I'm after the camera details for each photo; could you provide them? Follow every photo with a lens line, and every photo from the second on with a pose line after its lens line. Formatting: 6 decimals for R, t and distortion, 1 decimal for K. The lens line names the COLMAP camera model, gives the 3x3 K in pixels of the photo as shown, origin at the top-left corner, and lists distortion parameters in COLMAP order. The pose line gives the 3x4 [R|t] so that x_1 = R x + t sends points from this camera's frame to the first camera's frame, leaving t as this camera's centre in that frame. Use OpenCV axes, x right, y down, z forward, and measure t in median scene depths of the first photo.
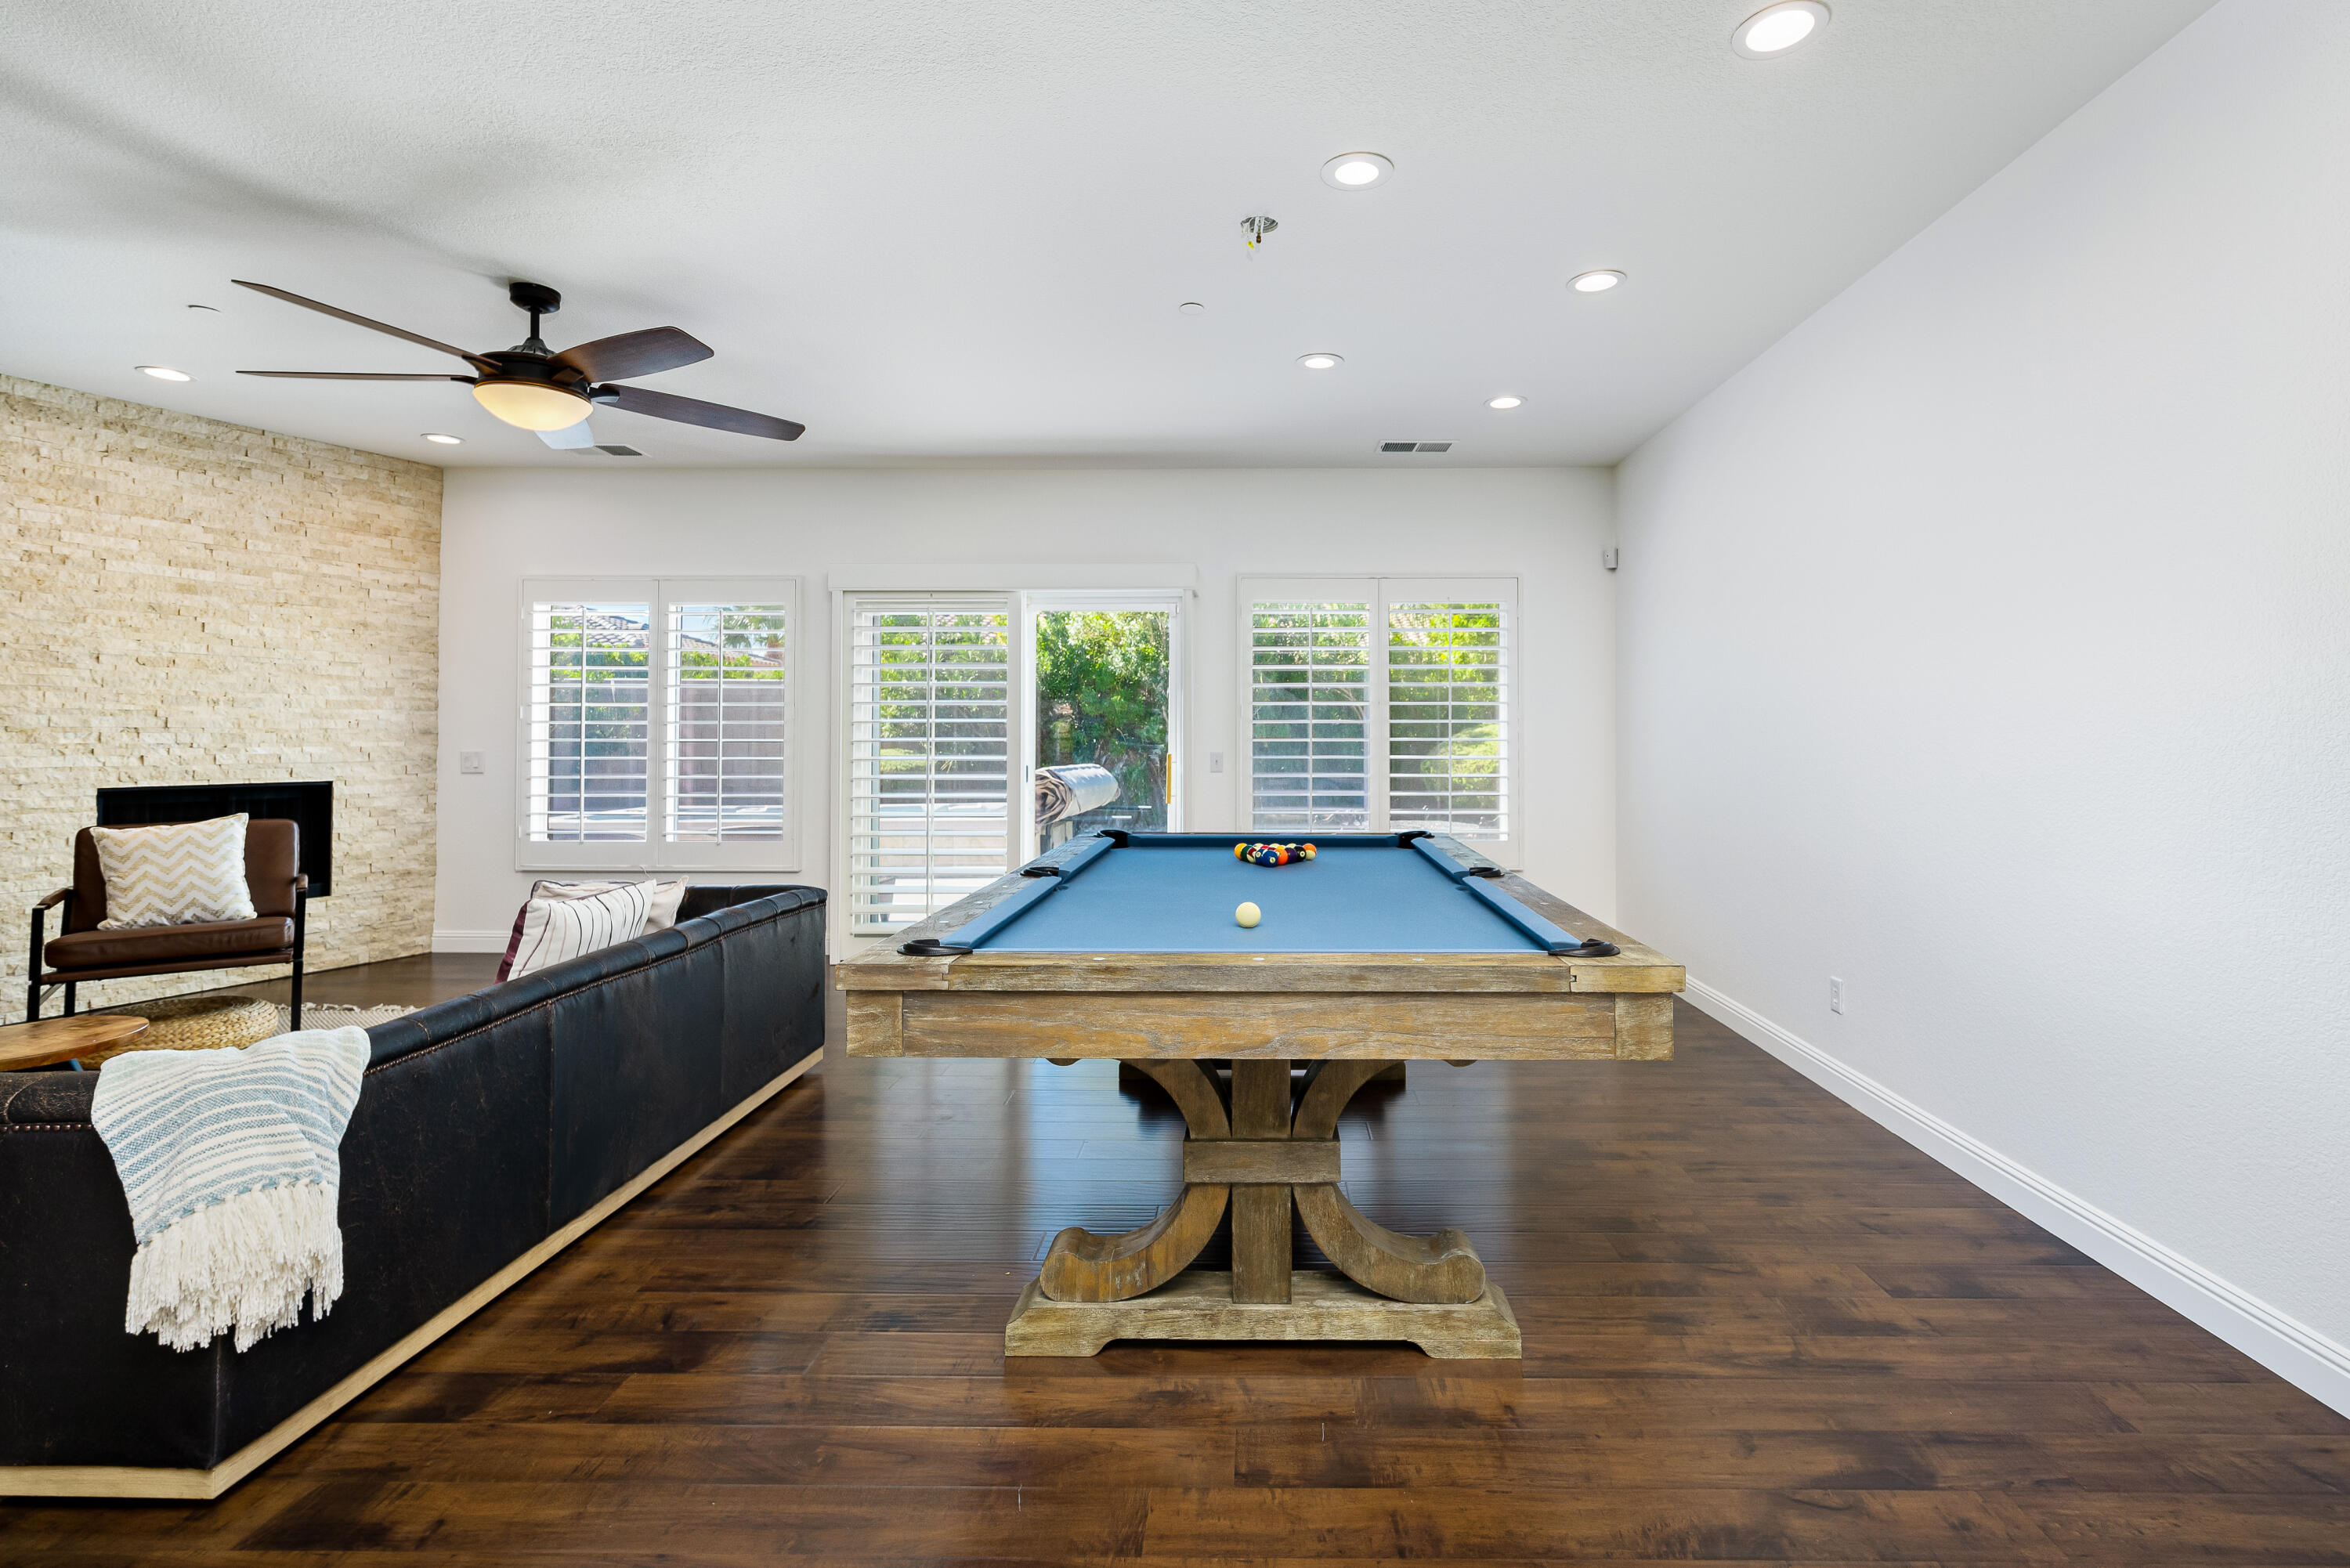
lens RADIAL K [[1106.6, 0, 1241.0], [0, 1106.6, 712.9], [0, 0, 1]] dist [-0.000735, 0.000226]
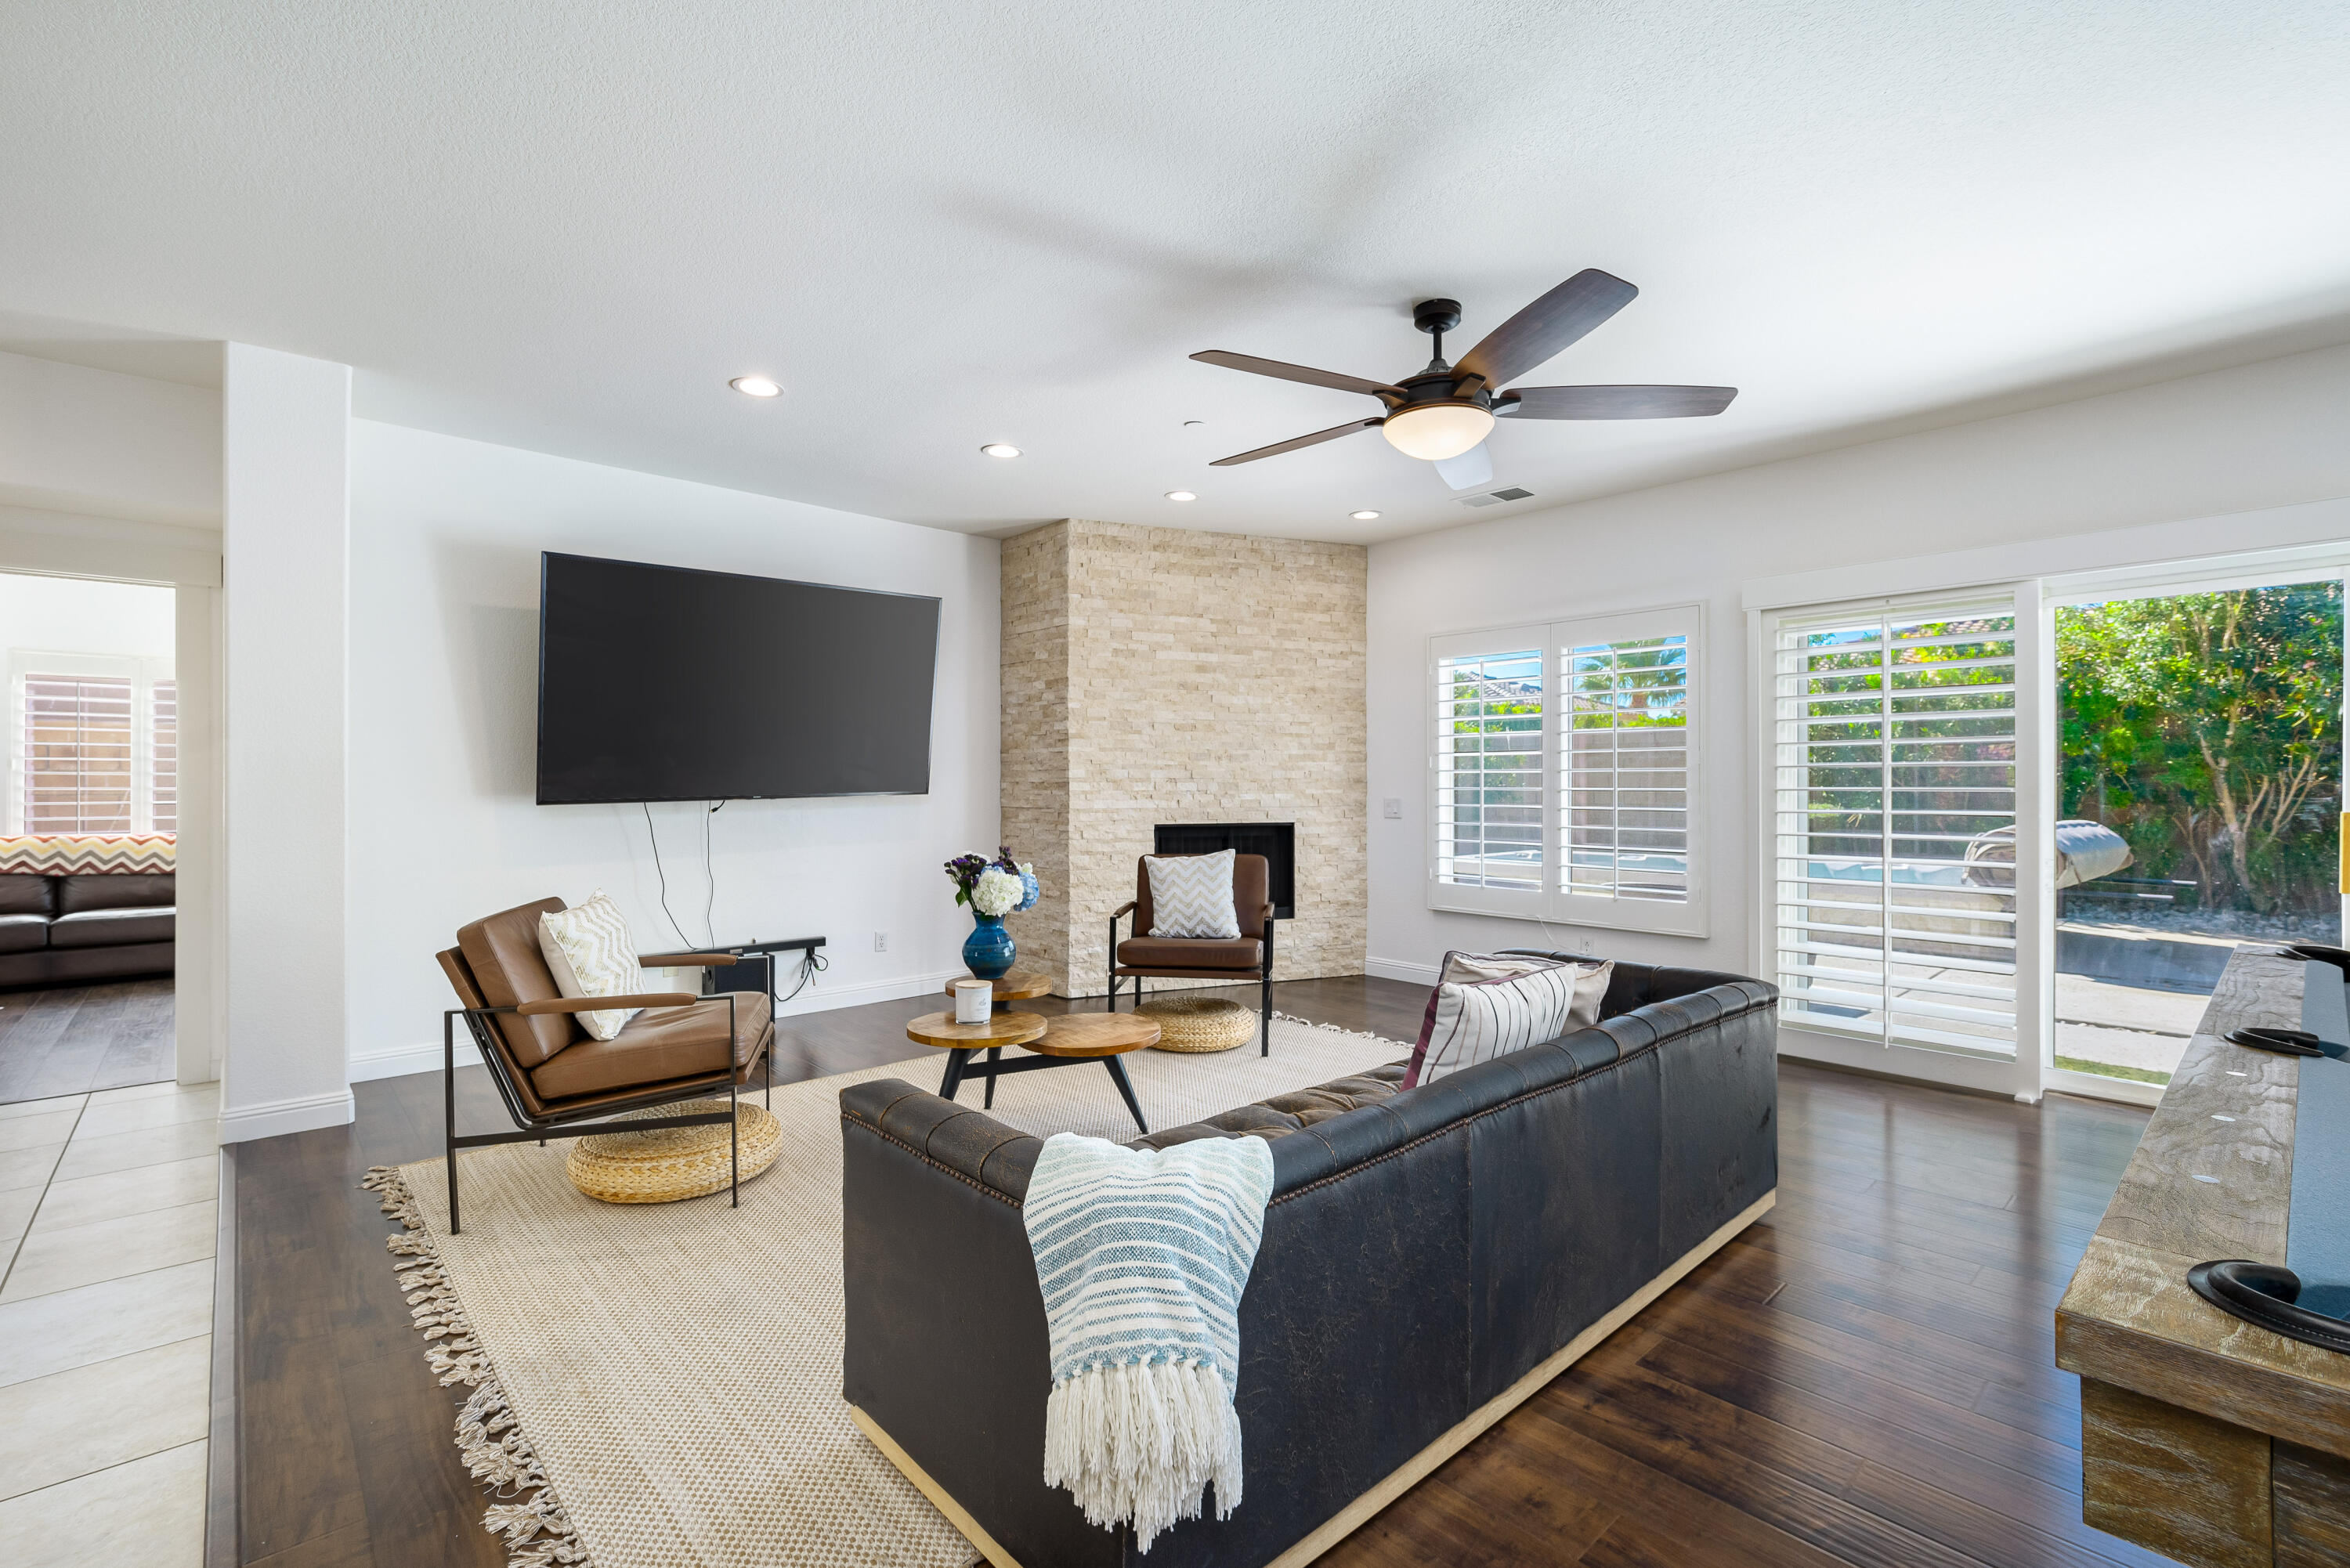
lens RADIAL K [[1039.2, 0, 1175.0], [0, 1039.2, 784.0], [0, 0, 1]] dist [-0.000065, -0.000595]
pose [[0.683751, -0.001428, -0.729714, -0.113864], [0.017246, 0.999750, 0.014203, 0.002678], [0.729512, -0.022296, 0.683605, 0.175202]]
